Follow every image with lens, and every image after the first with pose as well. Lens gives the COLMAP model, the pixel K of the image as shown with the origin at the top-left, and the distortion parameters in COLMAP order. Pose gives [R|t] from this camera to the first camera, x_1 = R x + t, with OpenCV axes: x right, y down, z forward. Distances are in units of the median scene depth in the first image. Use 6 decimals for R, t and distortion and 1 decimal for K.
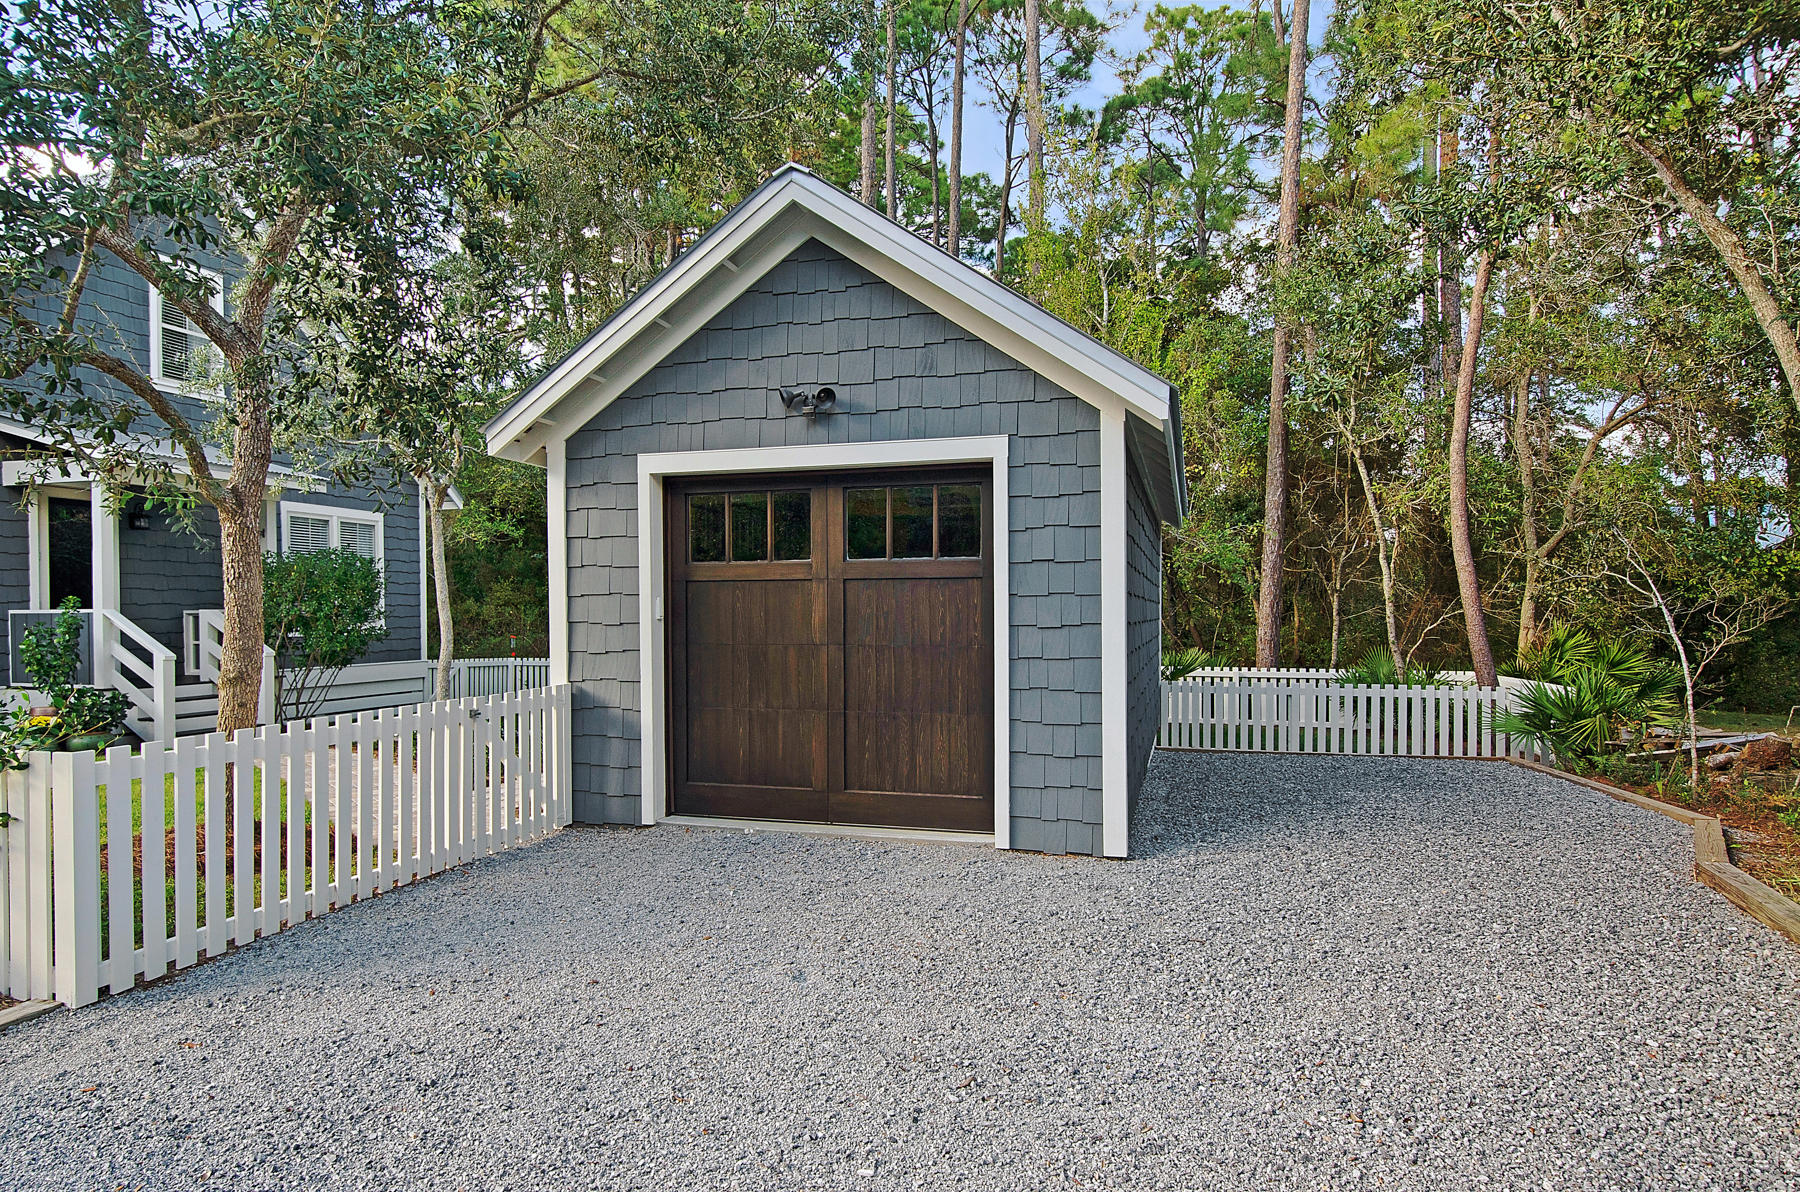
lens RADIAL K [[1024.3, 0, 841.2], [0, 1024.3, 653.0], [0, 0, 1]] dist [0.009503, -0.001821]
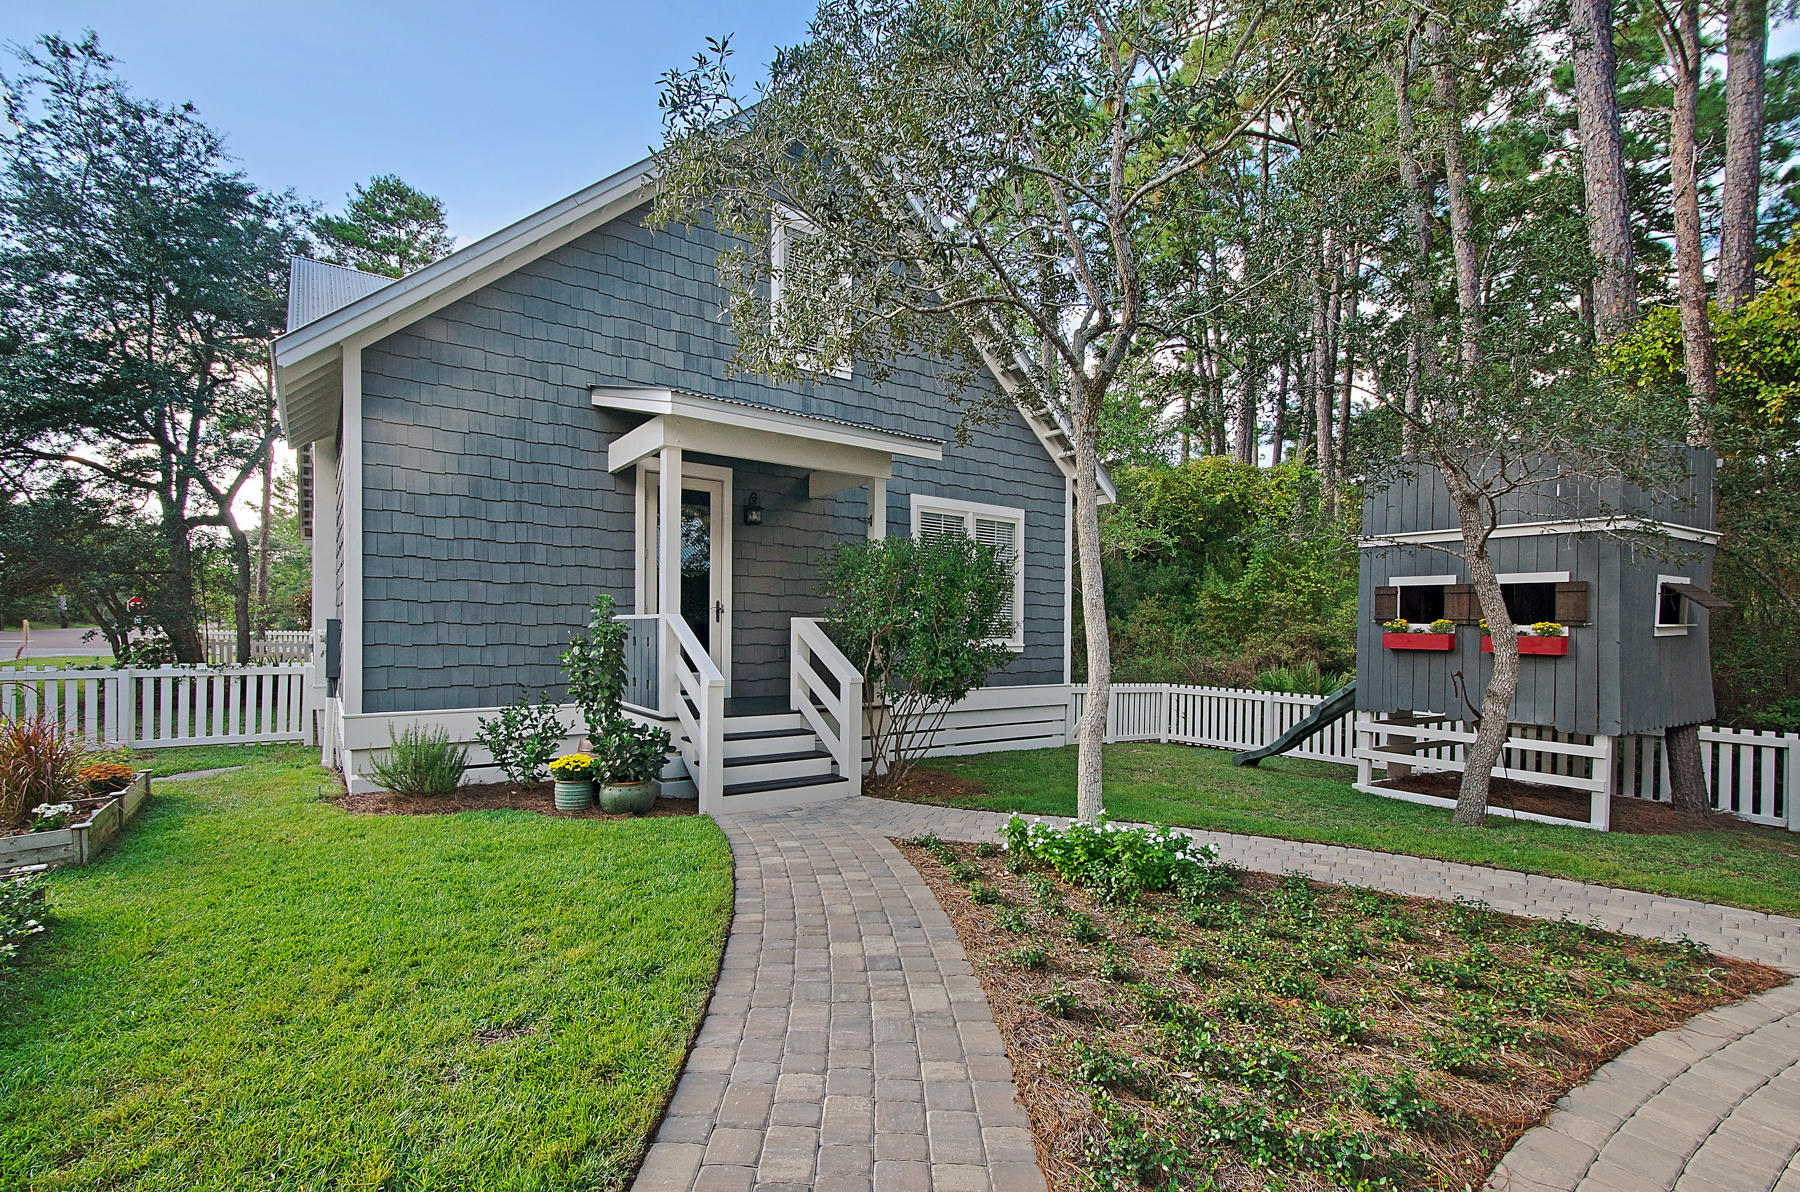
lens RADIAL K [[781.3, 0, 900.0], [0, 781.3, 596.0], [0, 0, 1]] dist [0.000309, -0.000009]
pose [[0.823165, -0.009402, -0.567724, -0.359279], [-0.039670, 0.996467, -0.074022, -0.029025], [0.566414, 0.083454, 0.819884, 0.908489]]
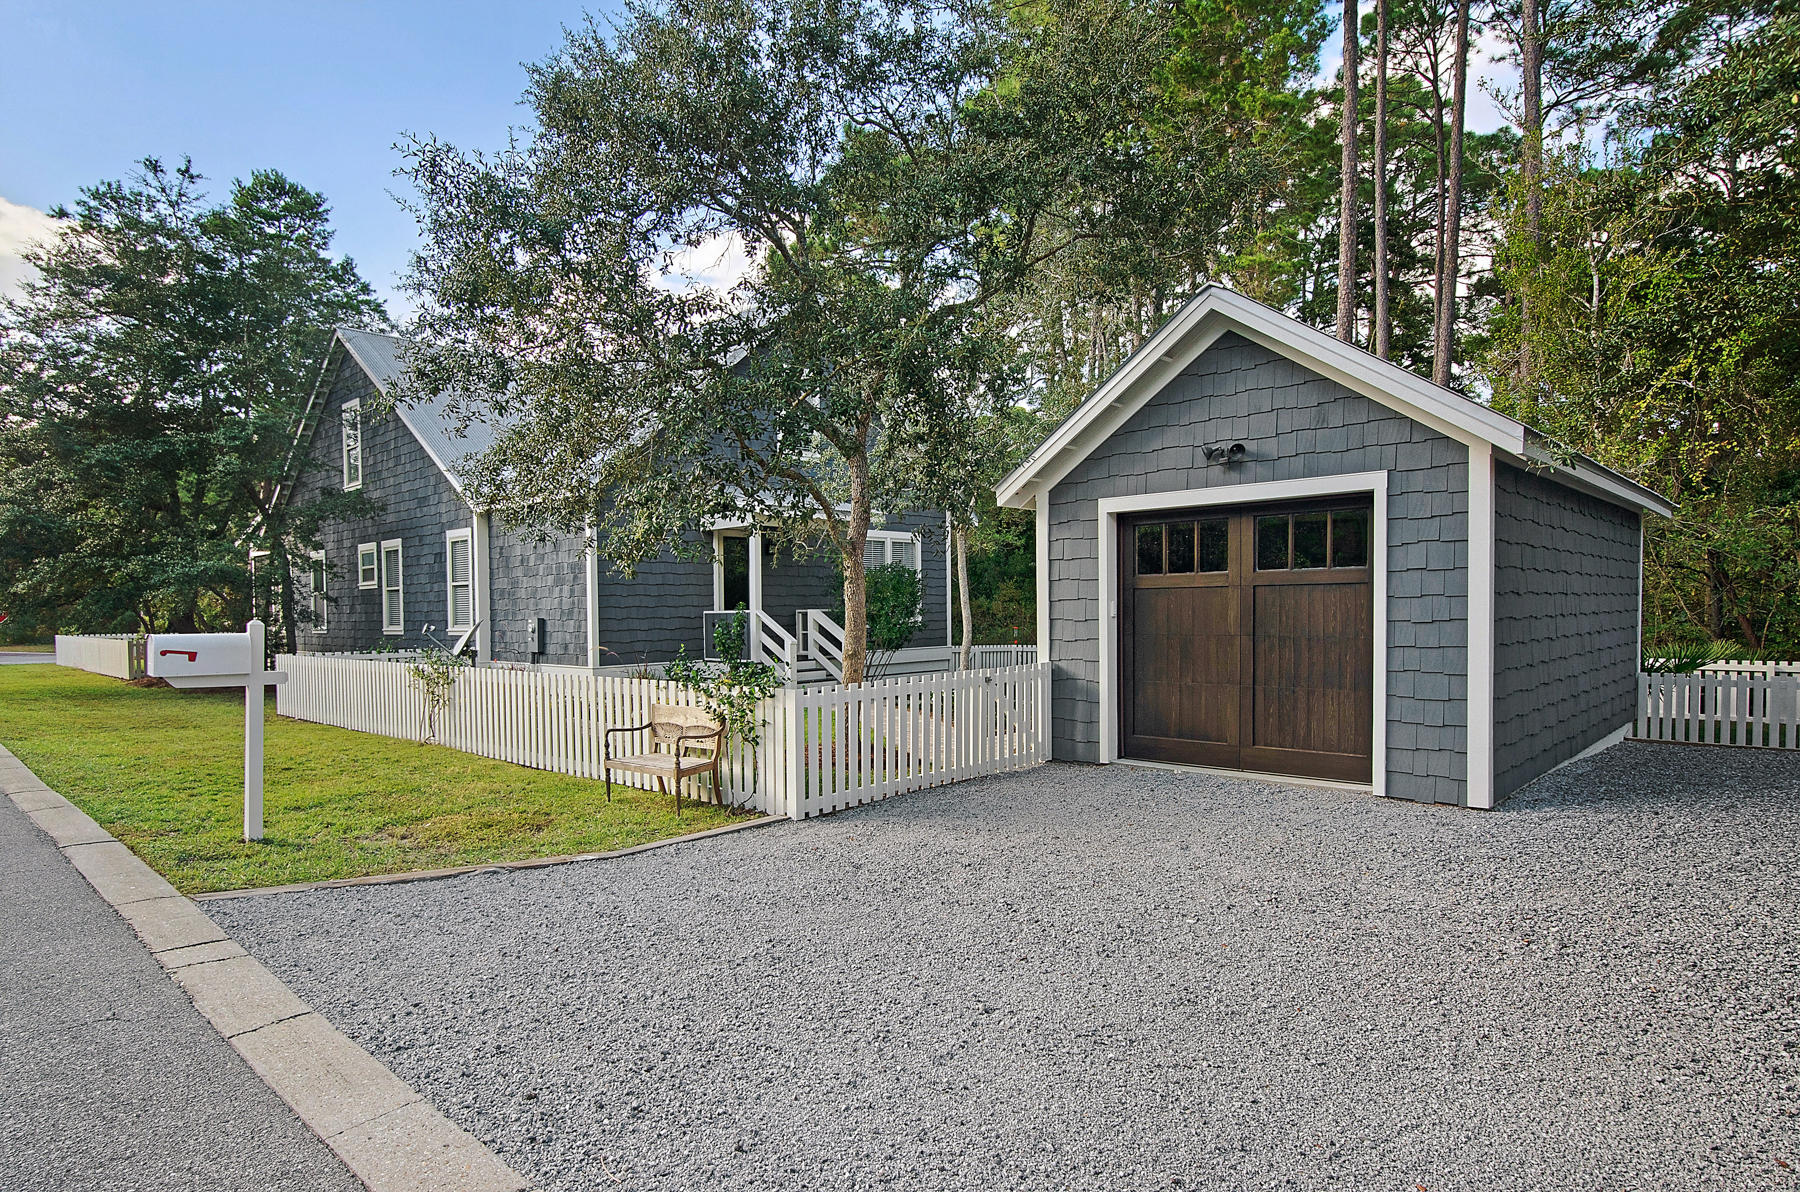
lens RADIAL K [[990.1, 0, 898.3], [0, 990.1, 627.1], [0, 0, 1]] dist [0.000961, 0.000101]
pose [[0.909093, -0.000195, -0.416592, 0.118408], [-0.006203, 0.999883, -0.014006, 0.001905], [0.416546, 0.015317, 0.908986, -0.347898]]
